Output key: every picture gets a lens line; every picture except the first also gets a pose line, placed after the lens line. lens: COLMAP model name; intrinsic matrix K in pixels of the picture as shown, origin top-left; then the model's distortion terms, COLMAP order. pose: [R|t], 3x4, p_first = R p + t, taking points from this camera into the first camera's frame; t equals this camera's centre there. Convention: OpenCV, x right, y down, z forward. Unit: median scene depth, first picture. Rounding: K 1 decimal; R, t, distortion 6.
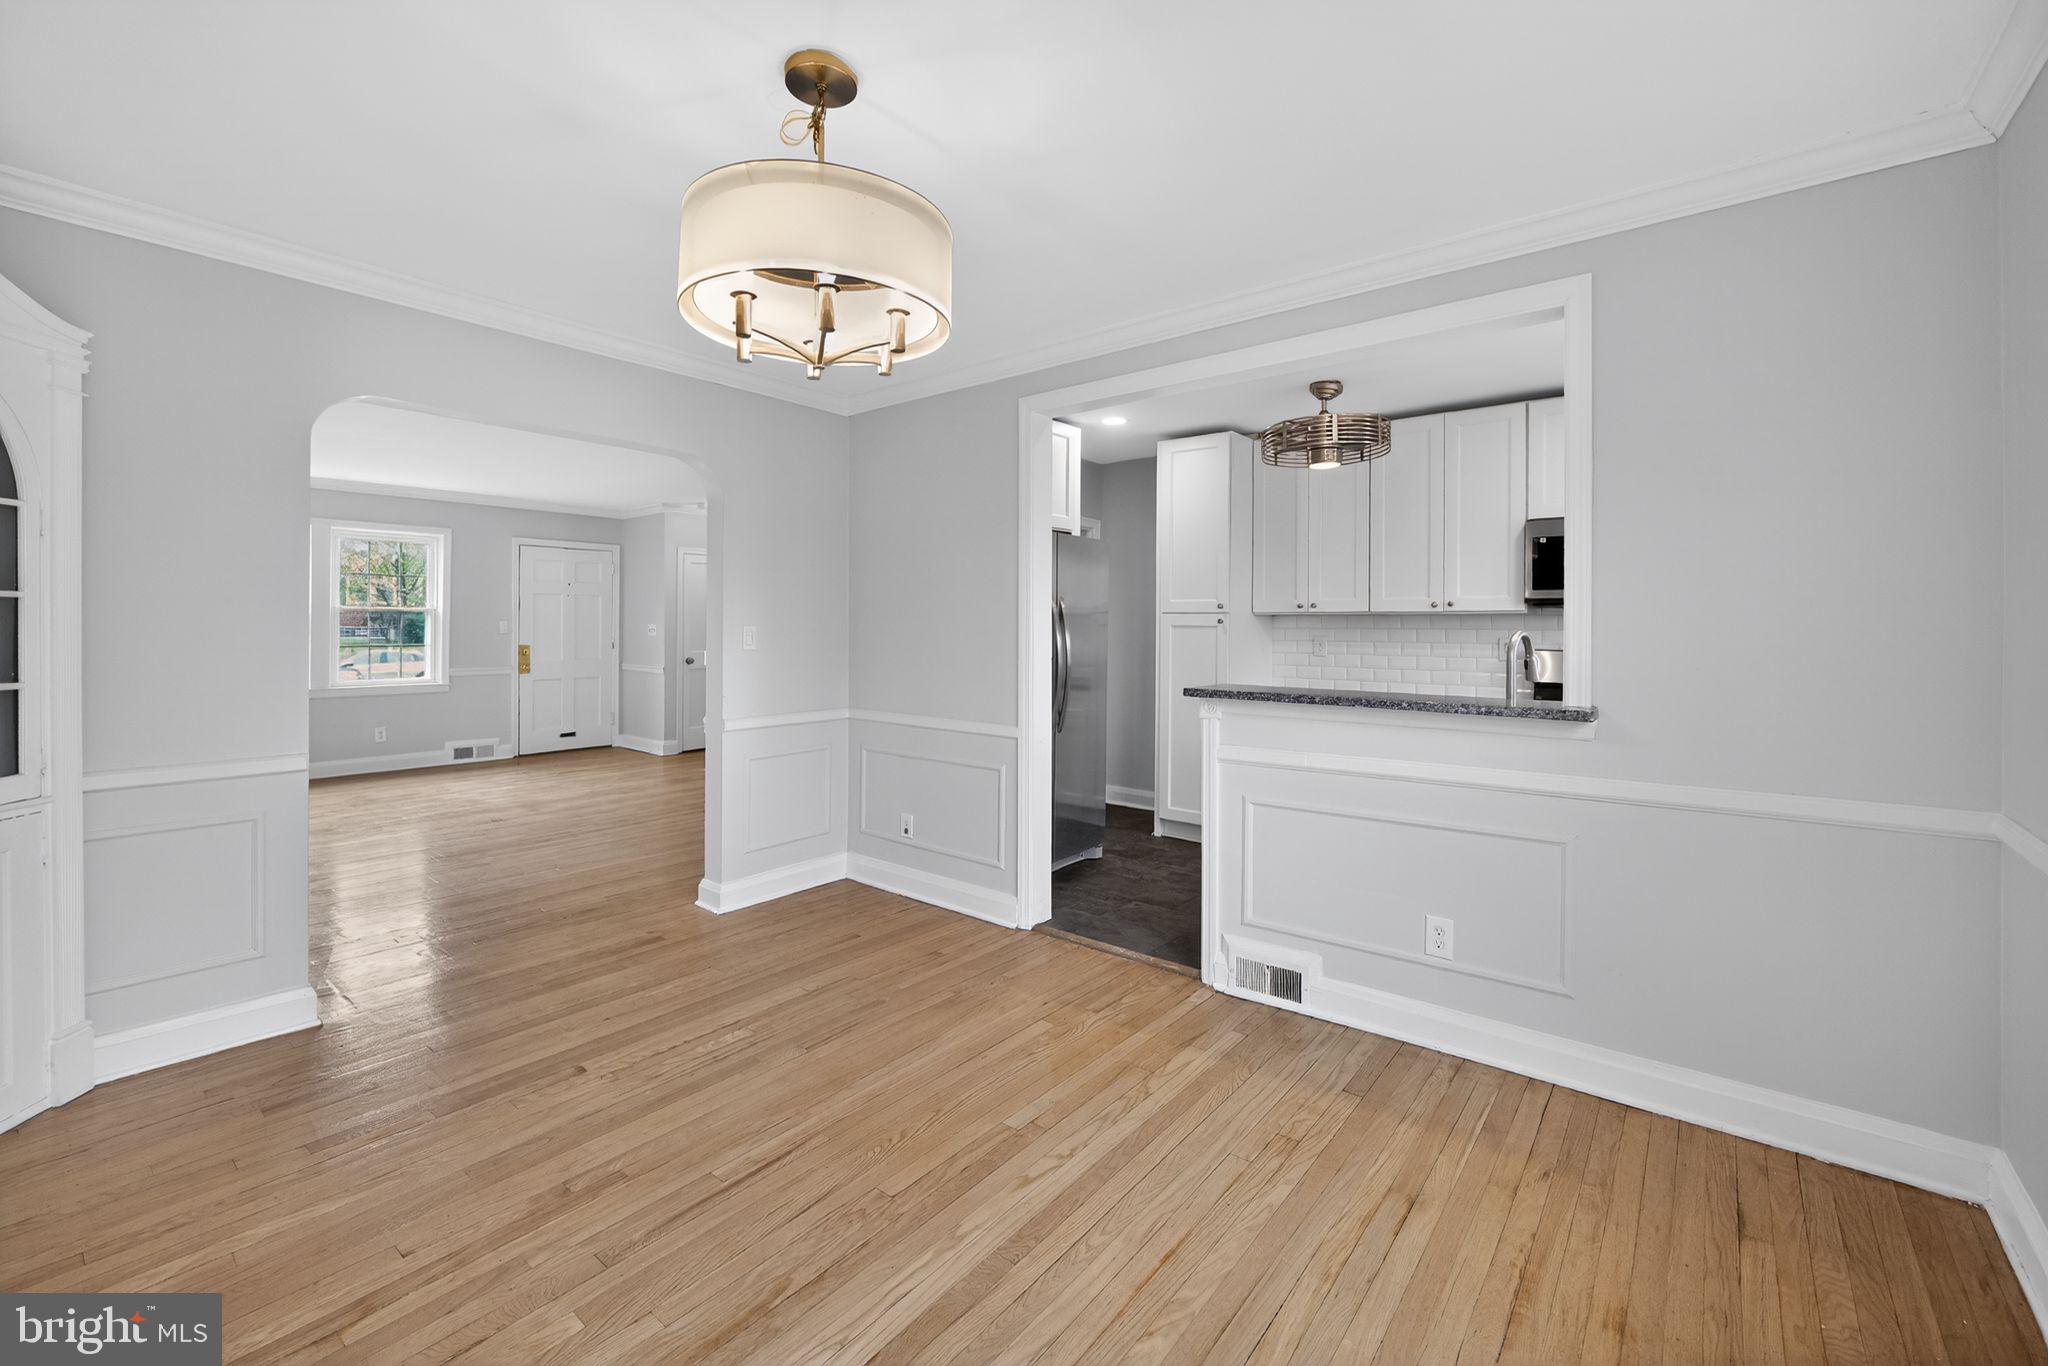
lens RADIAL K [[855.4, 0, 1003.5], [0, 855.4, 620.5], [0, 0, 1]] dist [-0.012810, -0.000020]
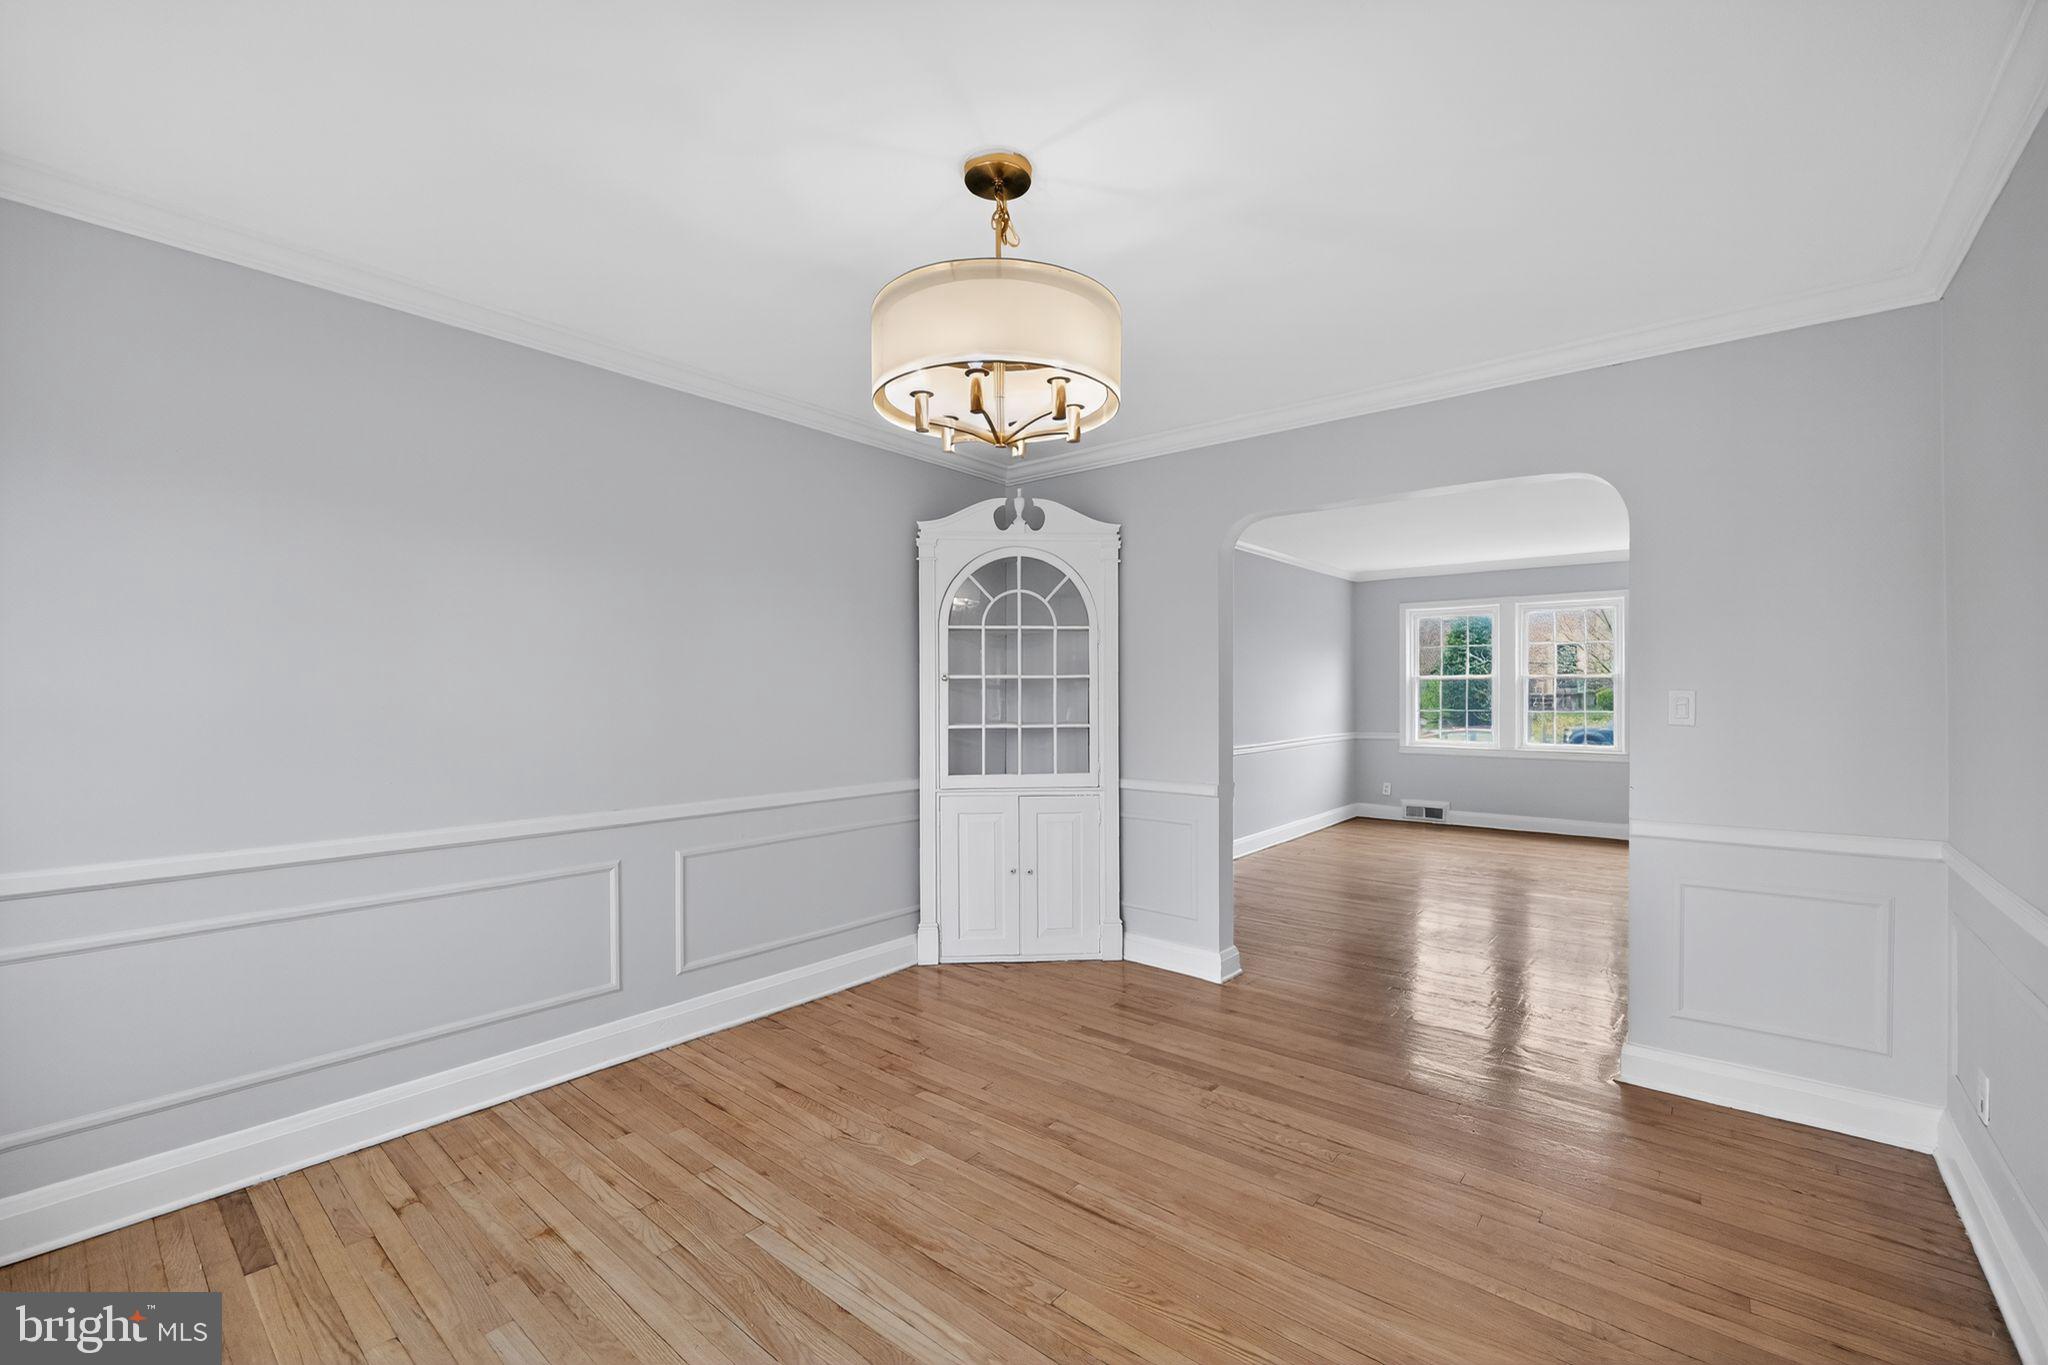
lens RADIAL K [[839.3, 0, 1017.8], [0, 839.3, 687.5], [0, 0, 1]] dist [-0.012178, 0.000237]
pose [[-0.005761, -0.012067, -0.999911, 0.715232], [0.006929, 0.999903, -0.012107, 0.016806], [0.999959, -0.006998, -0.005677, 0.887387]]
